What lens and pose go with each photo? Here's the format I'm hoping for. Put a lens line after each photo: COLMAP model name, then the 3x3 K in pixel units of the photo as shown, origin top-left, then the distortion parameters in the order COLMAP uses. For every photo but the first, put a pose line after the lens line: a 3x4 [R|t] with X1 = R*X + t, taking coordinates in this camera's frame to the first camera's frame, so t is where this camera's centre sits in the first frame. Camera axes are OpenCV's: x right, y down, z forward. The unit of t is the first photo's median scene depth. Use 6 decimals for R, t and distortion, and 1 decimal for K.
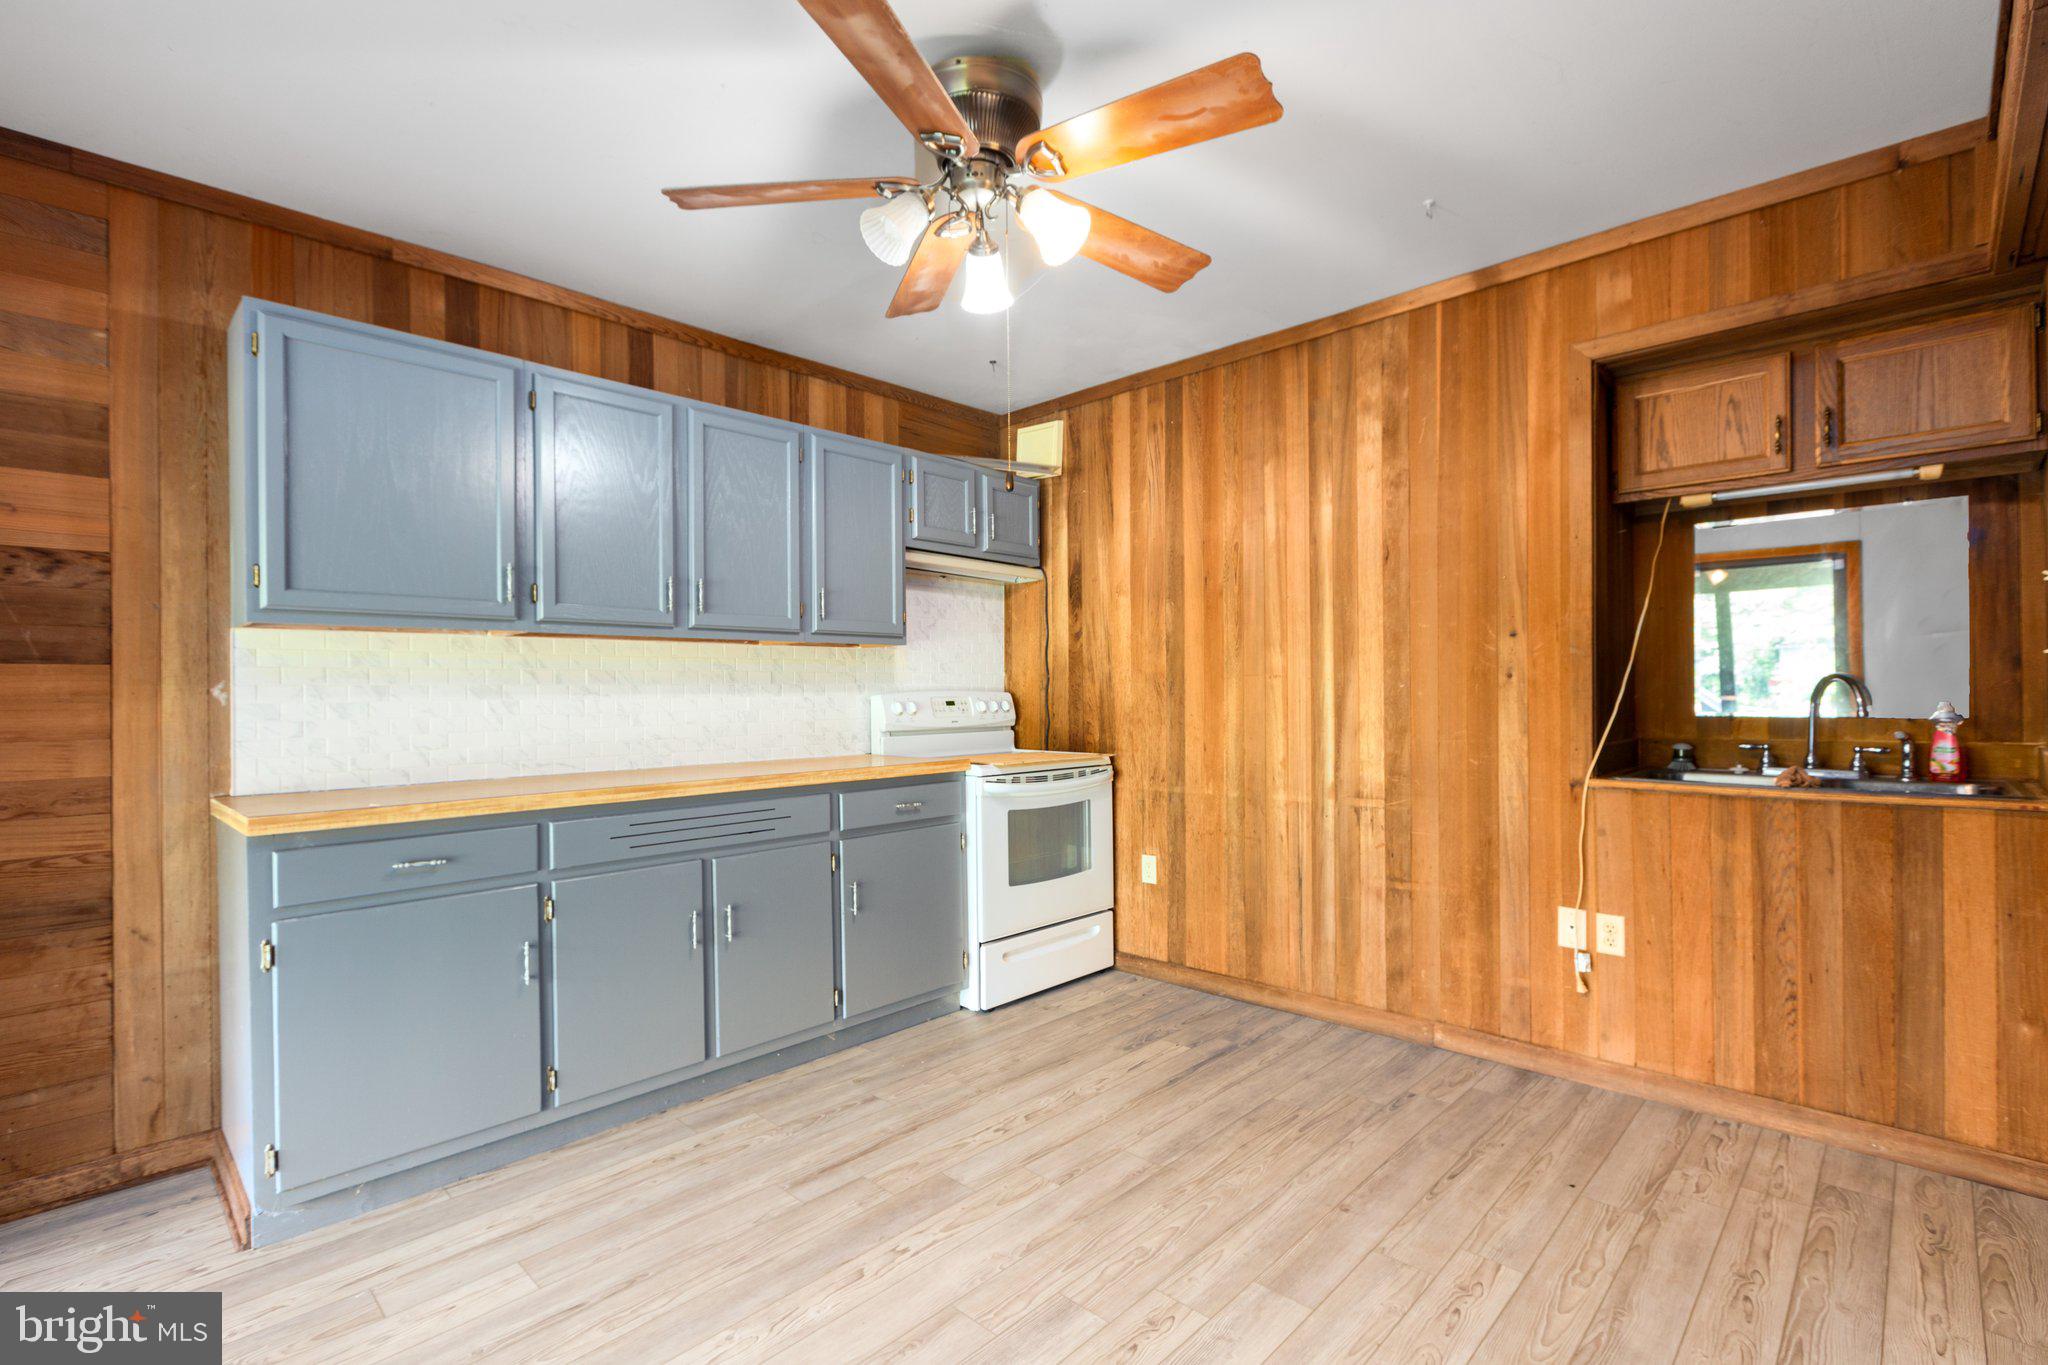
lens RADIAL K [[924.5, 0, 1039.5], [0, 924.5, 691.4], [0, 0, 1]] dist [-0.000835, 0.000047]
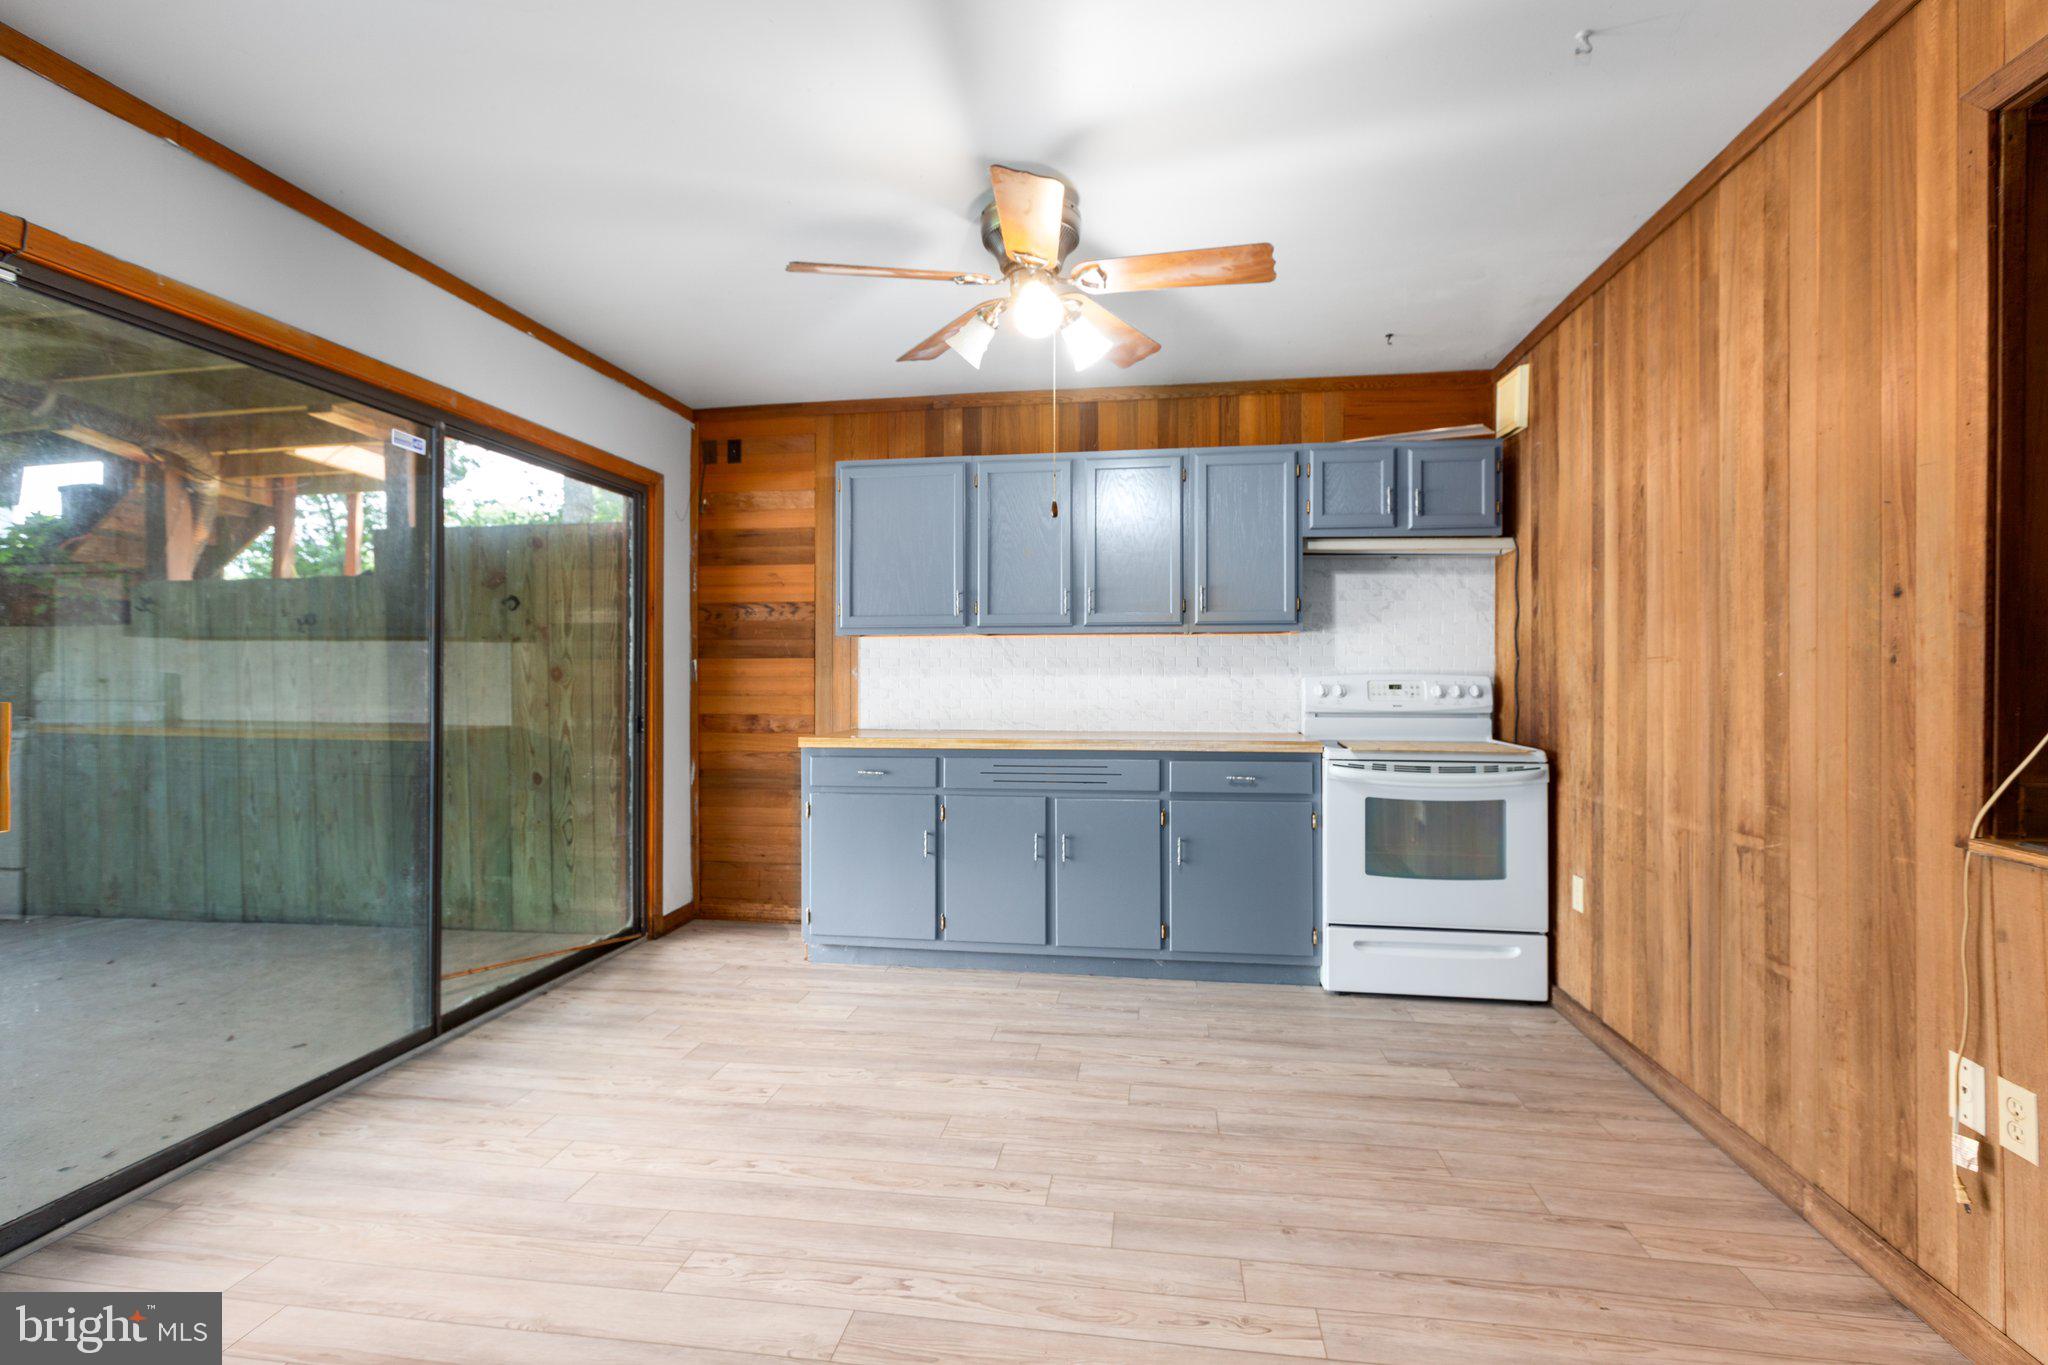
lens RADIAL K [[924.1, 0, 1029.9], [0, 924.1, 669.0], [0, 0, 1]] dist [0.000597, -0.000339]
pose [[0.583489, 0.004817, -0.812107, 0.642888], [-0.004092, 0.999987, 0.002992, -0.010058], [0.812111, 0.001578, 0.583501, 0.161592]]
